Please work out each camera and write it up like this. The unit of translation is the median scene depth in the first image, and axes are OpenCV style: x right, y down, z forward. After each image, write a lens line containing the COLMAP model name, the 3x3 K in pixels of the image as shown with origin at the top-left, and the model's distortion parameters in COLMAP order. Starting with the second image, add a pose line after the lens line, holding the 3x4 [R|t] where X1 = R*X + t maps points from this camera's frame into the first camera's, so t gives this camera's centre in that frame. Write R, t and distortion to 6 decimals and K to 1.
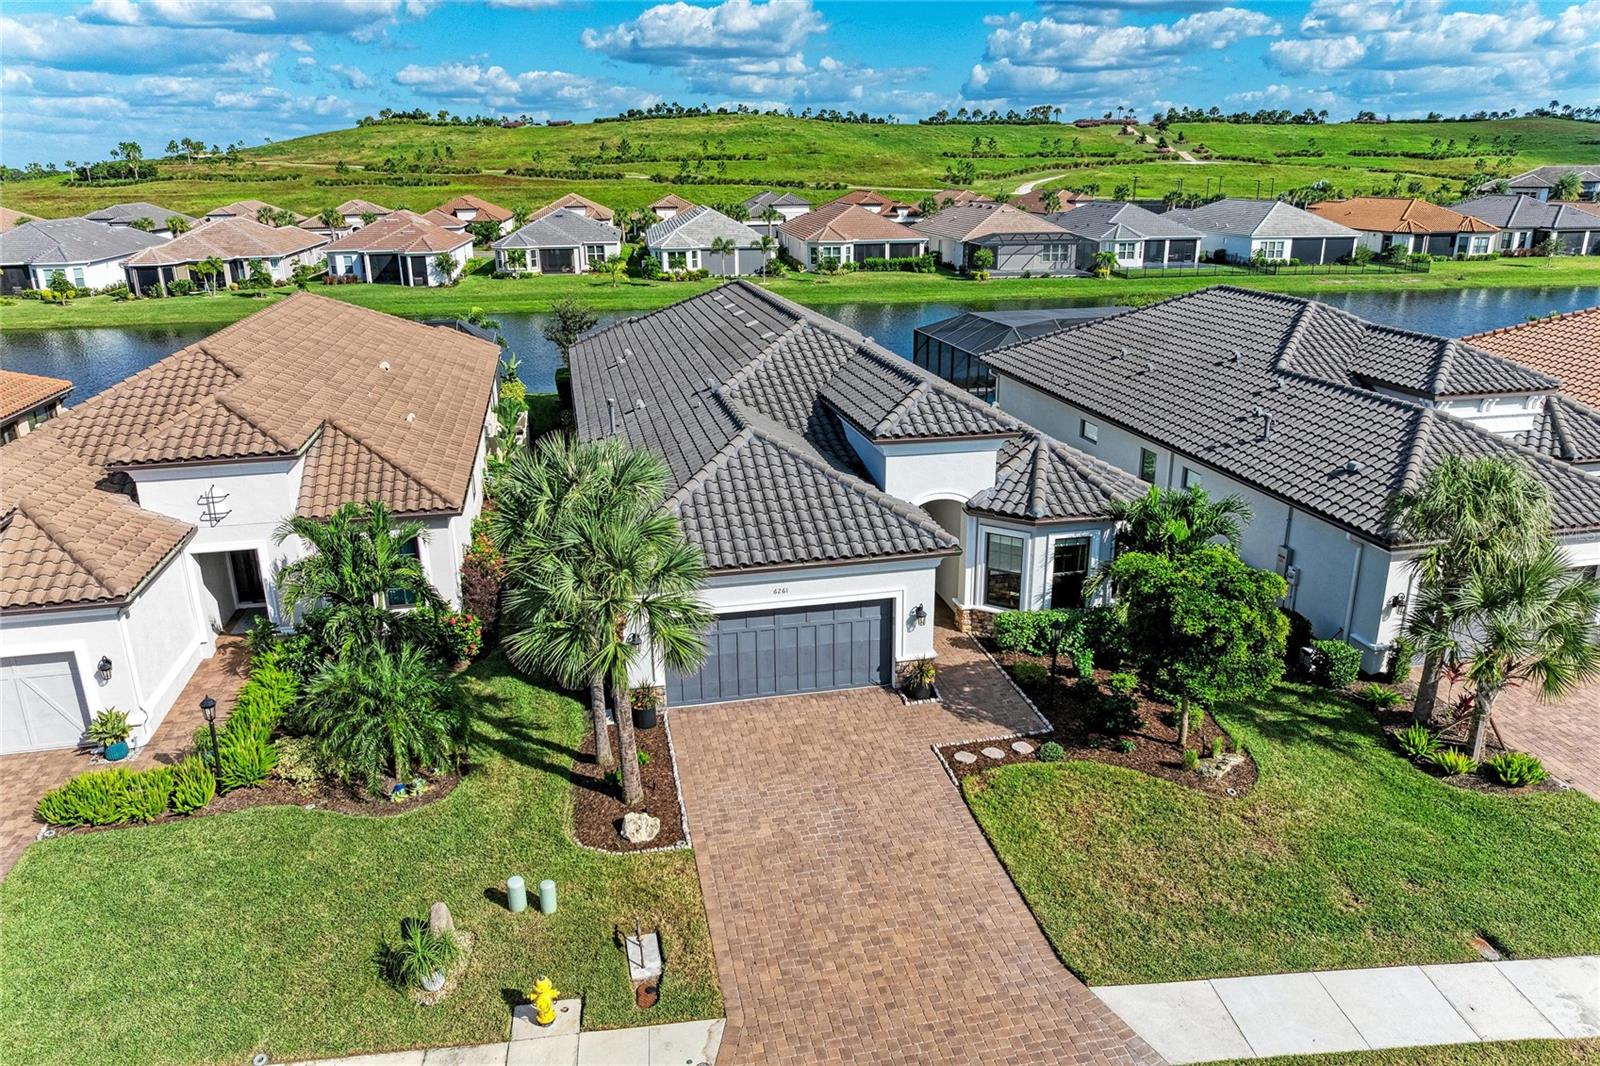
lens RADIAL K [[1123.9, 0, 800.0], [0, 1123.9, 533.0], [0, 0, 1]] dist [-0.018978, 0.000652]
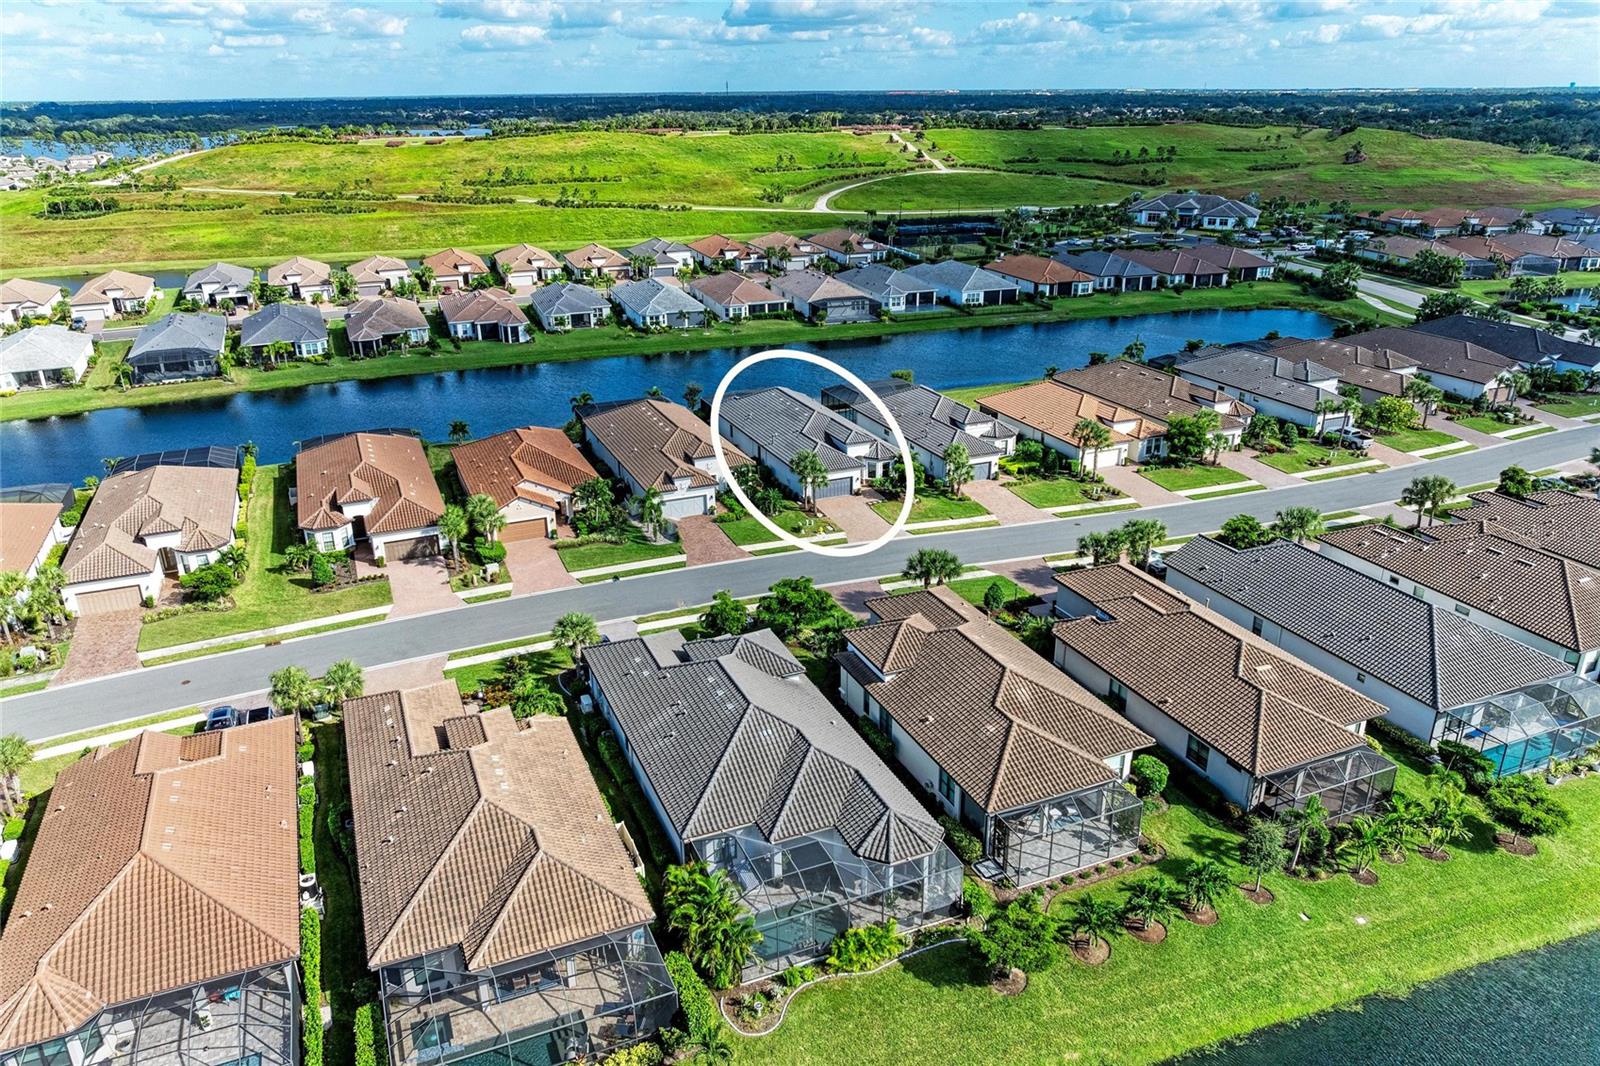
lens RADIAL K [[1123.9, 0, 800.0], [0, 1123.9, 533.0], [0, 0, 1]] dist [-0.018978, 0.000652]
pose [[0.981603, -0.069448, 0.177855, -0.205230], [0.058968, 0.996235, 0.063553, -0.004278], [-0.181599, -0.051896, 0.982002, -0.756854]]
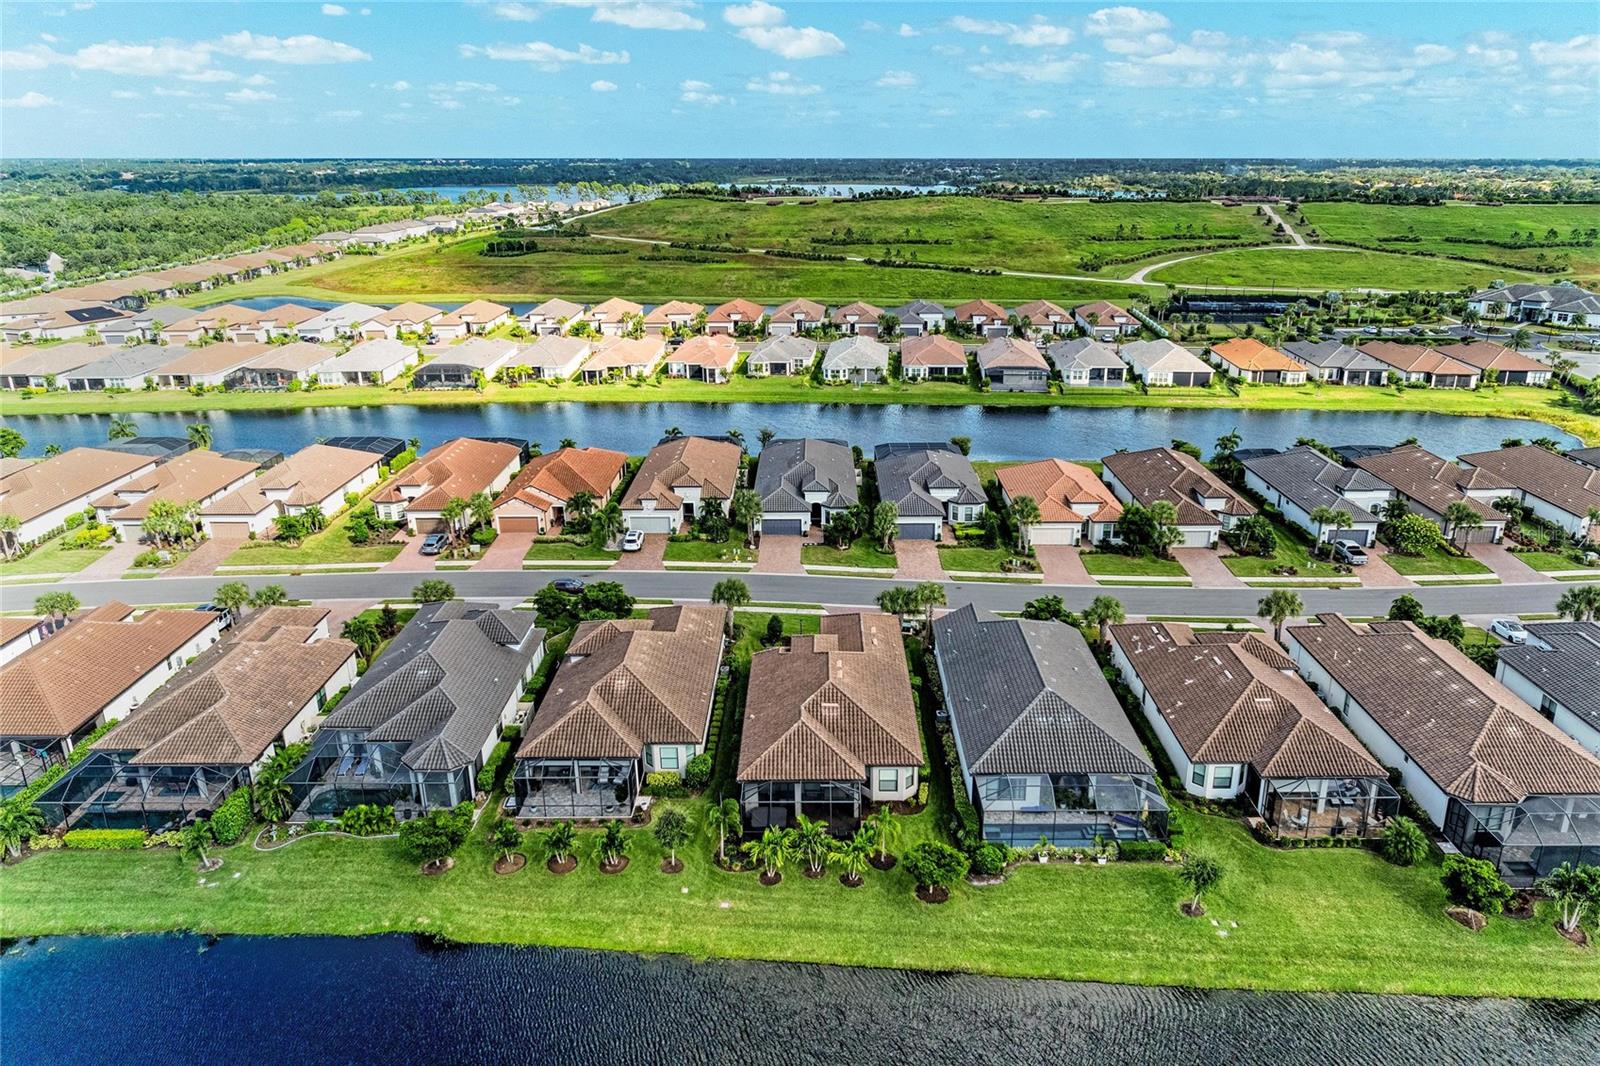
lens RADIAL K [[1122.5, 0, 815.4], [0, 1122.5, 538.6], [0, 0, 1]] dist [-0.011385, -0.002846]
pose [[0.977515, 0.075809, -0.196768, 0.248912], [-0.072177, 0.997064, 0.025576, 0.000938], [0.198130, -0.010799, 0.980116, -0.890899]]
